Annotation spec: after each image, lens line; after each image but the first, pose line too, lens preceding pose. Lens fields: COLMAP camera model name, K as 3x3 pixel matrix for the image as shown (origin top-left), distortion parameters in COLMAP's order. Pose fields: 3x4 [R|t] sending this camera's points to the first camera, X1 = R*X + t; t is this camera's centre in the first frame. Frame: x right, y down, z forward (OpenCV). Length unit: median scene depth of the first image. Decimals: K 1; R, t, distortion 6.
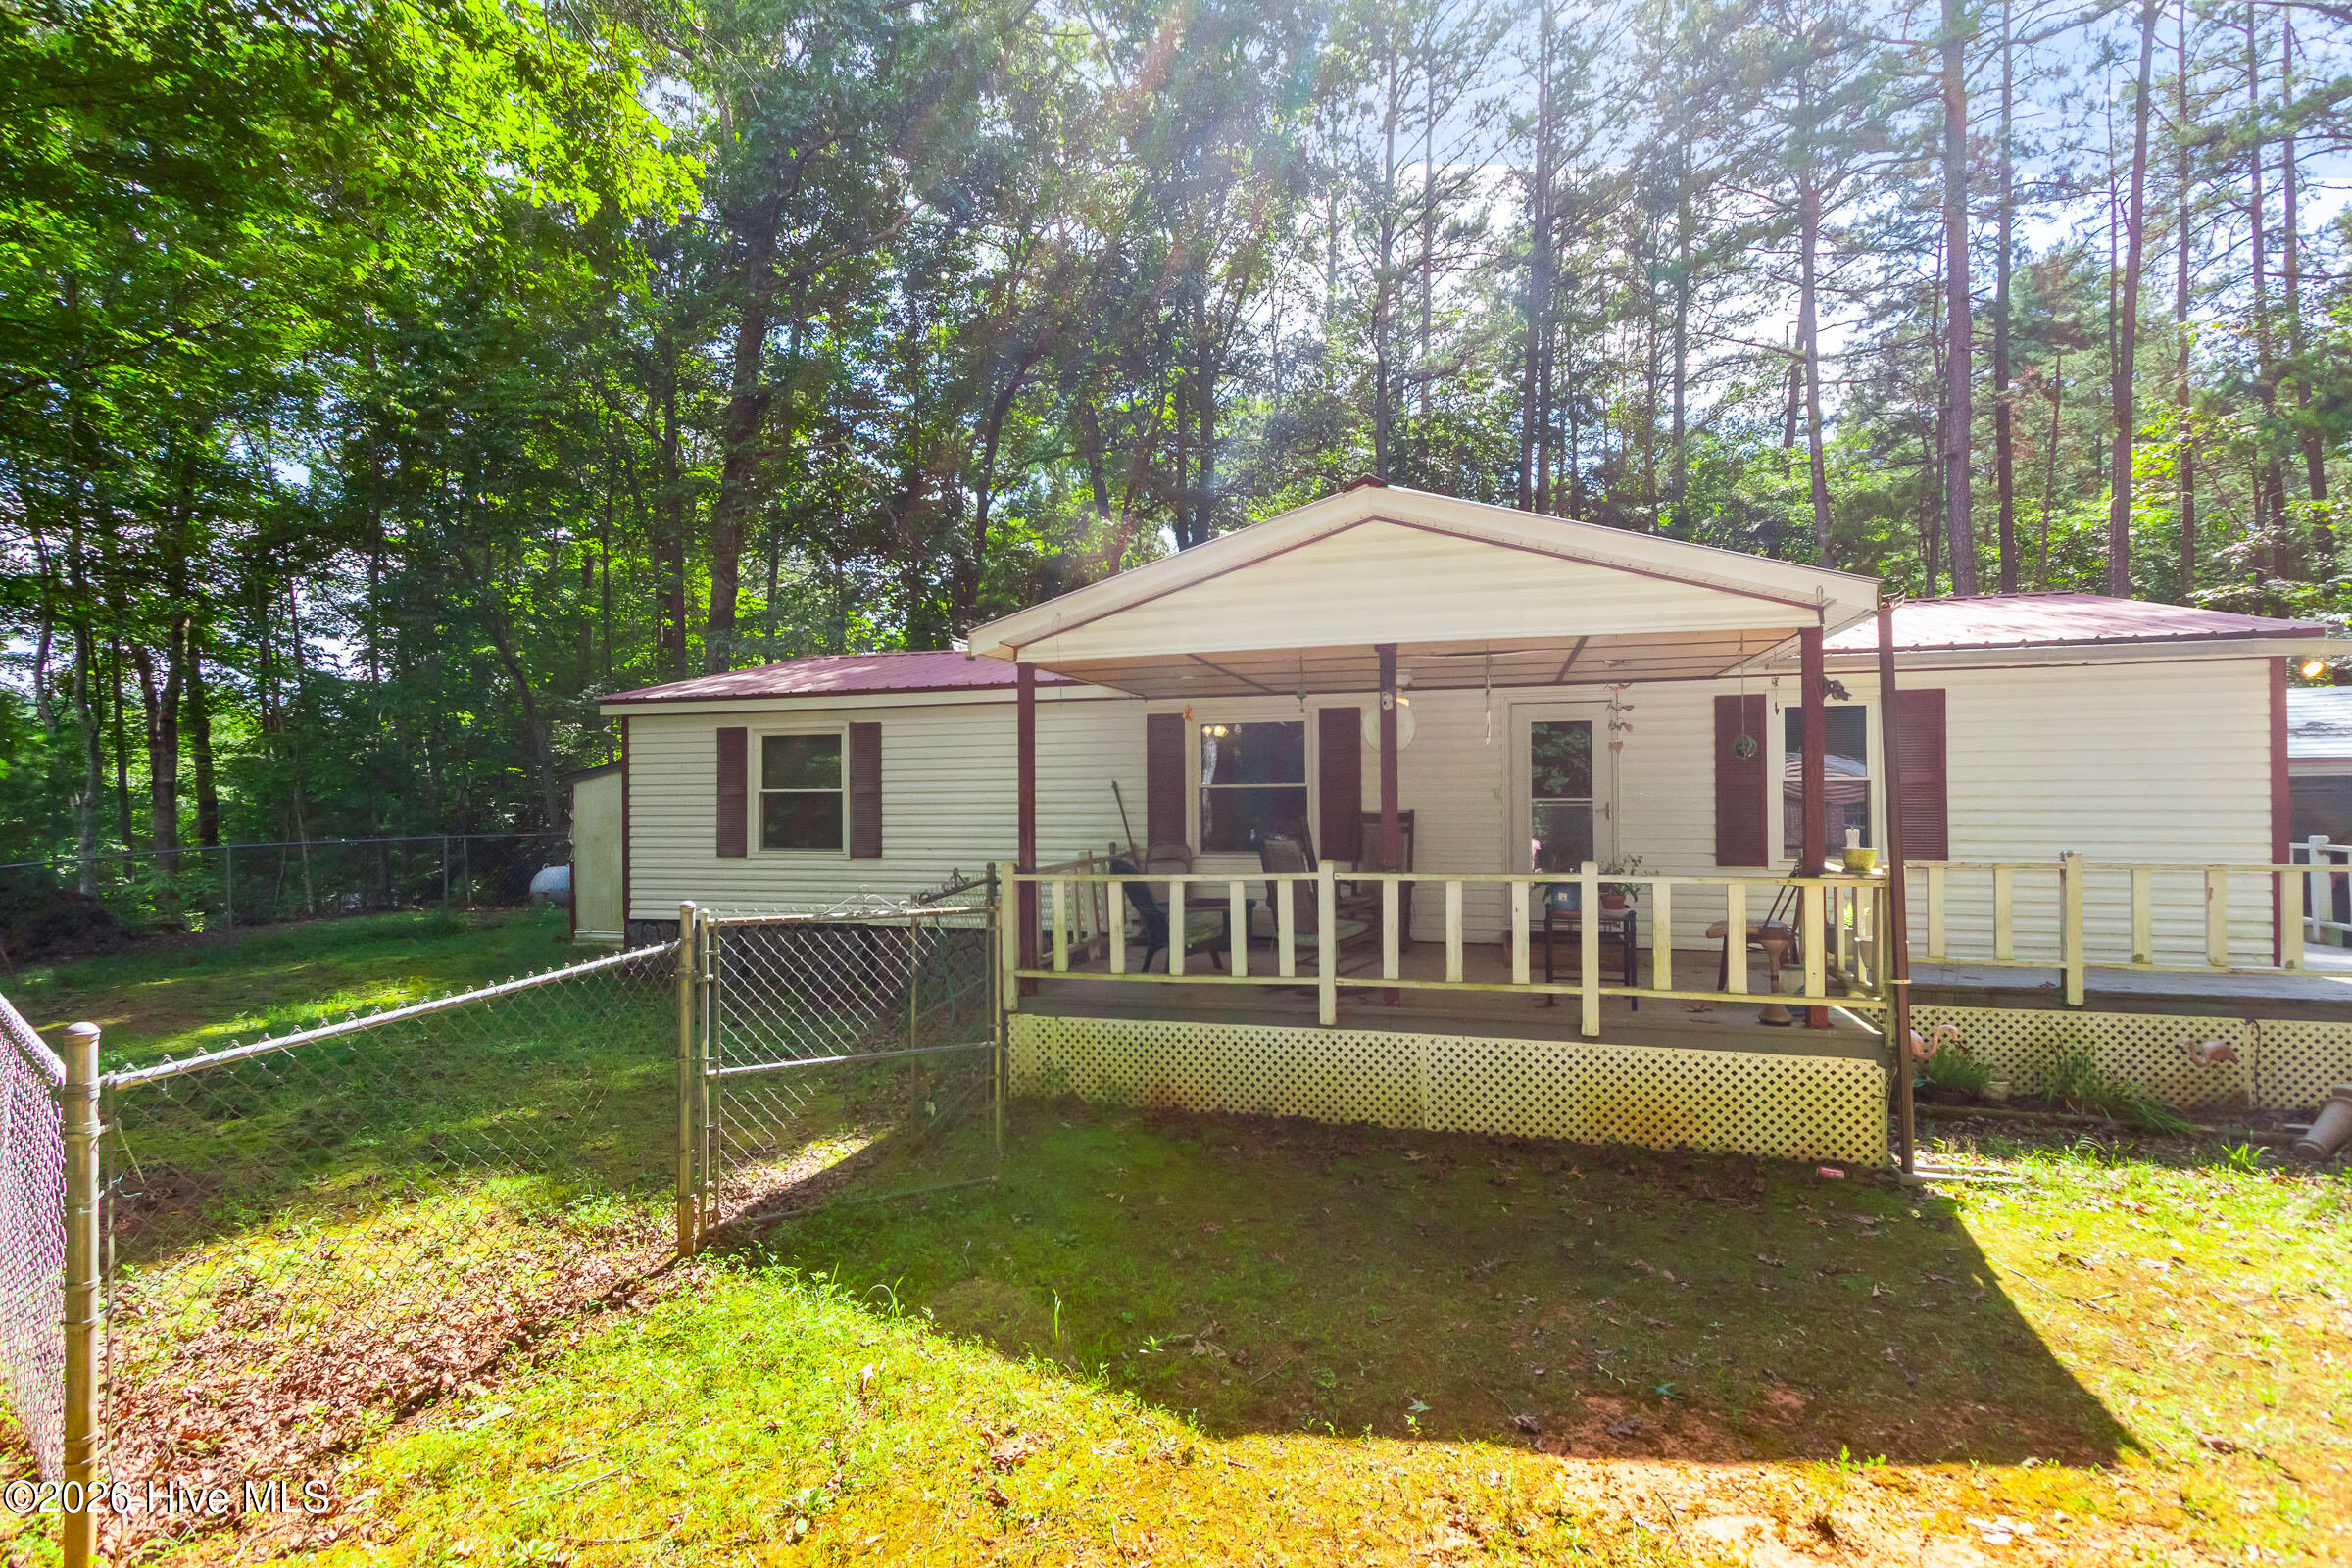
lens RADIAL K [[1110.1, 0, 1177.6], [0, 1110.1, 796.2], [0, 0, 1]] dist [0.004777, 0.000708]
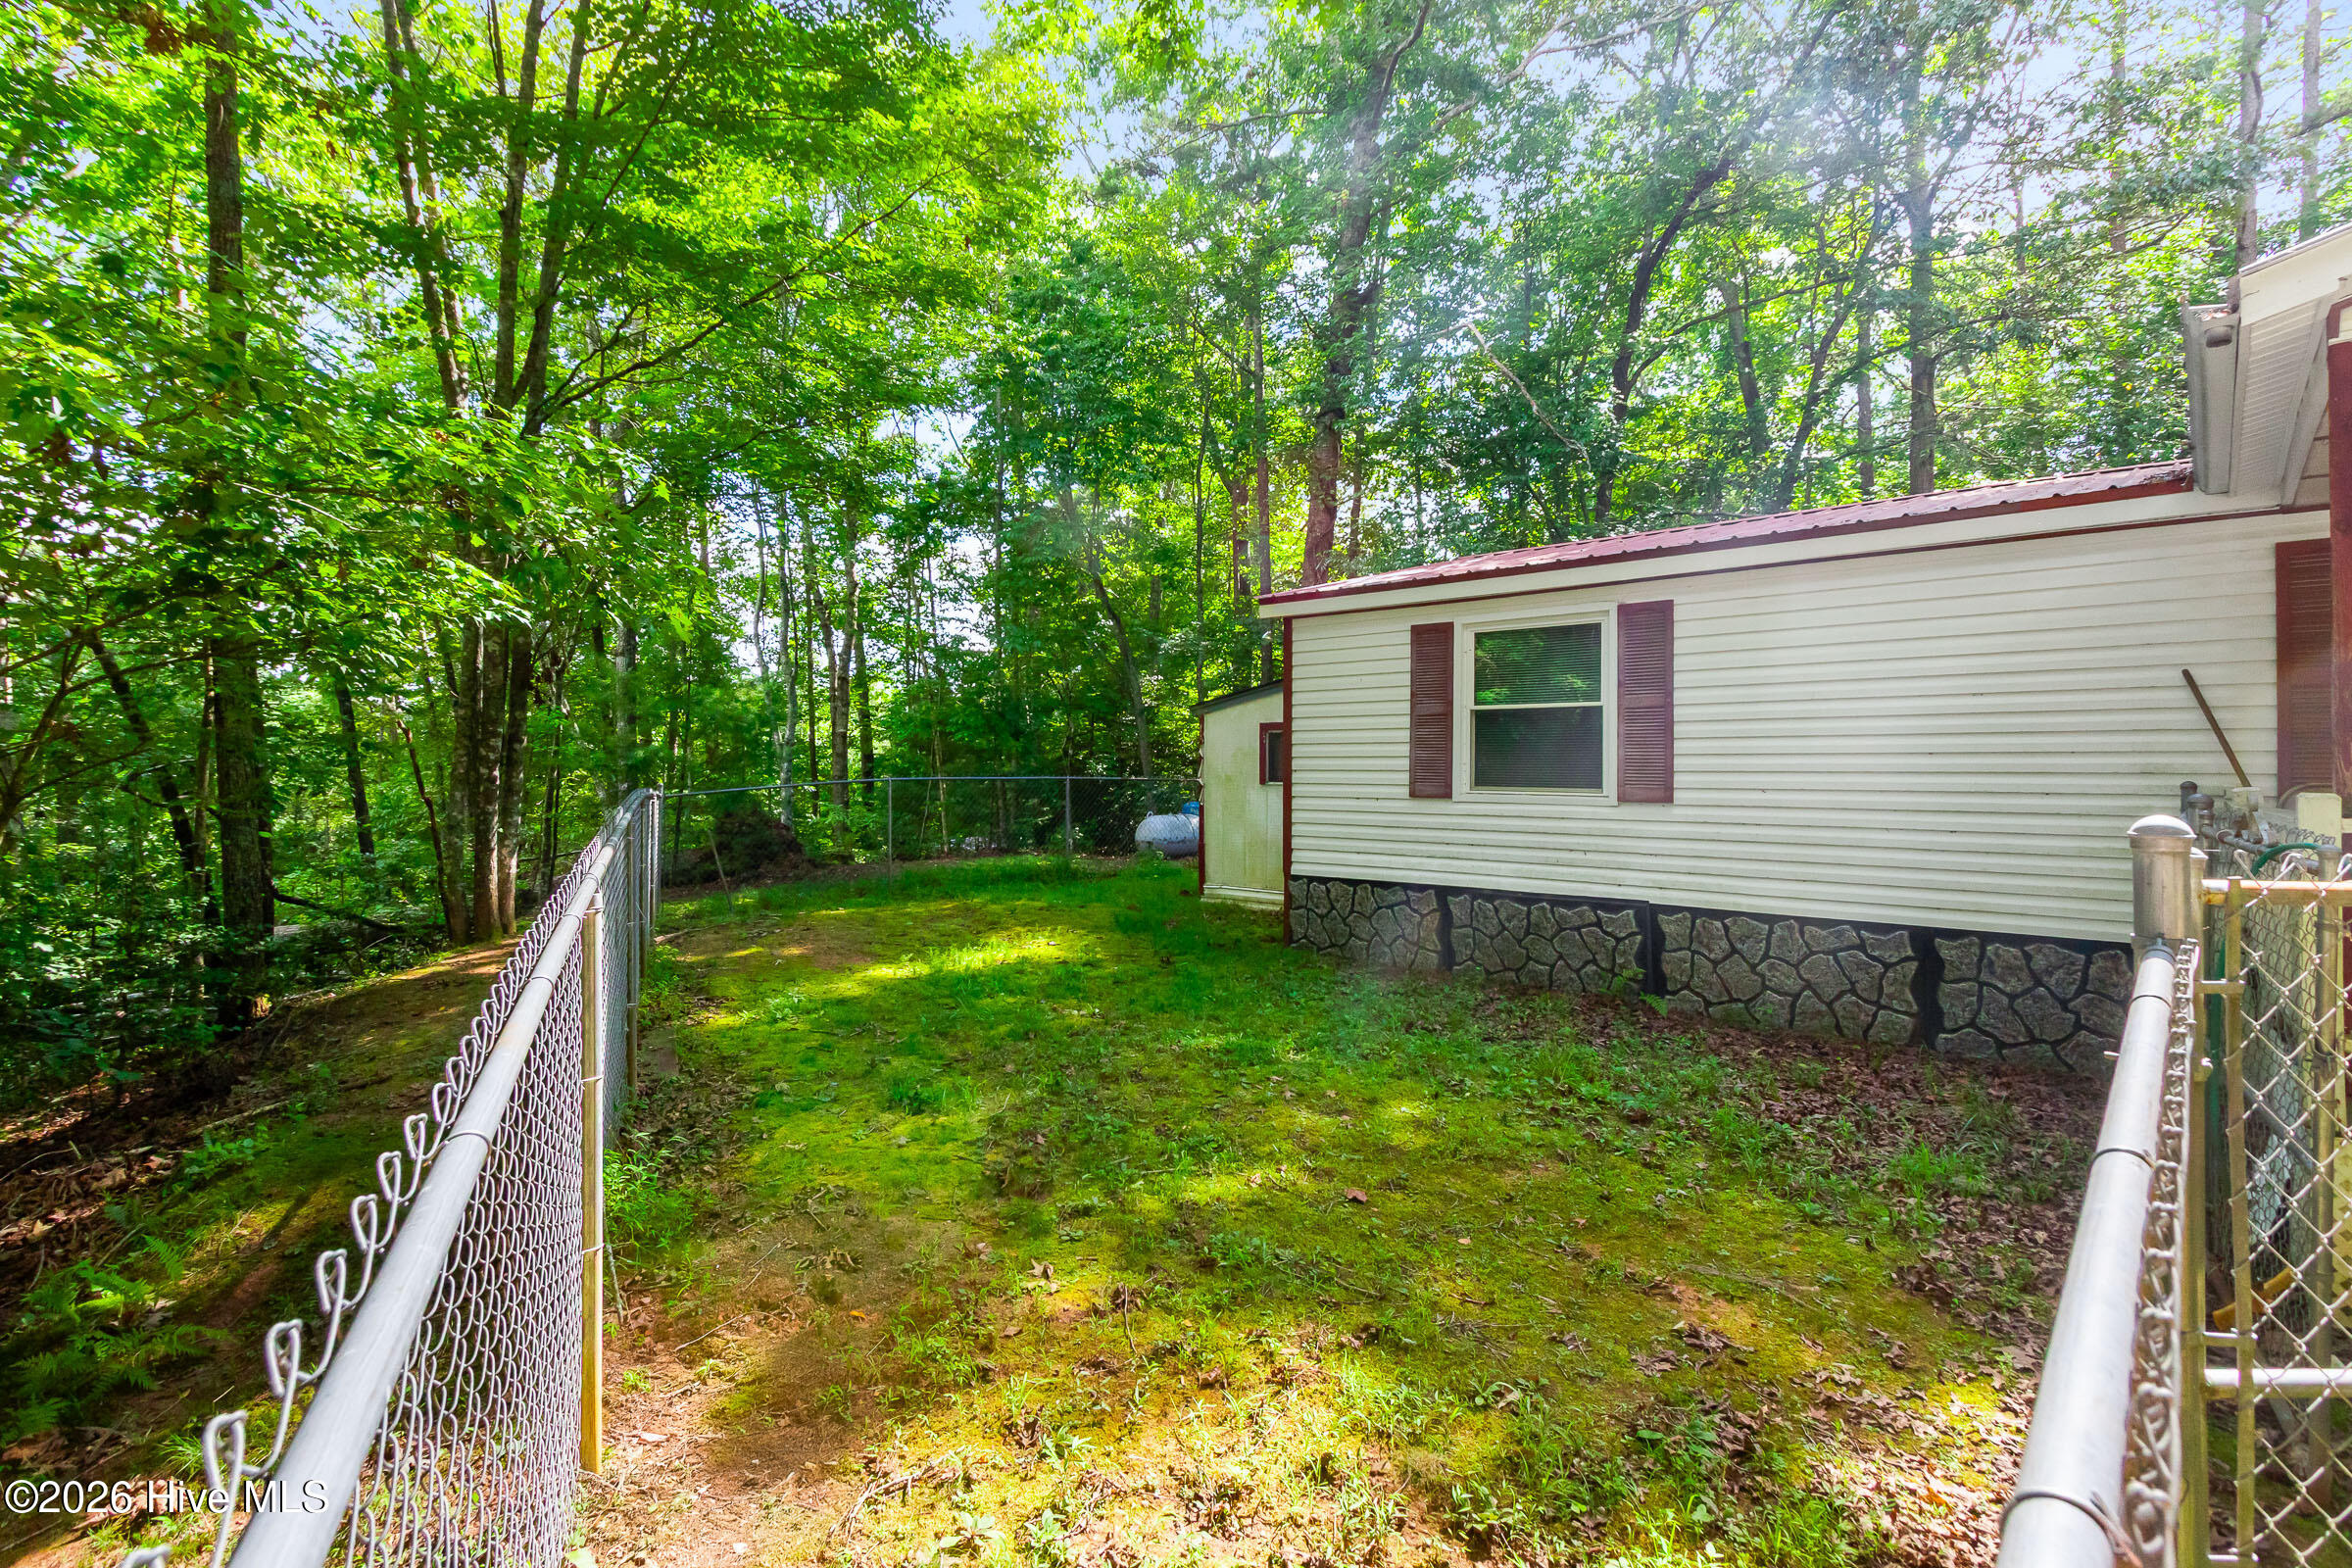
lens RADIAL K [[1110.1, 0, 1167.5], [0, 1110.1, 776.3], [0, 0, 1]] dist [0.004777, 0.000708]
pose [[0.900568, 0.018002, -0.434342, -0.197694], [-0.015715, 0.999837, 0.008858, 0.030241], [0.434431, -0.001152, 0.900704, 0.214216]]
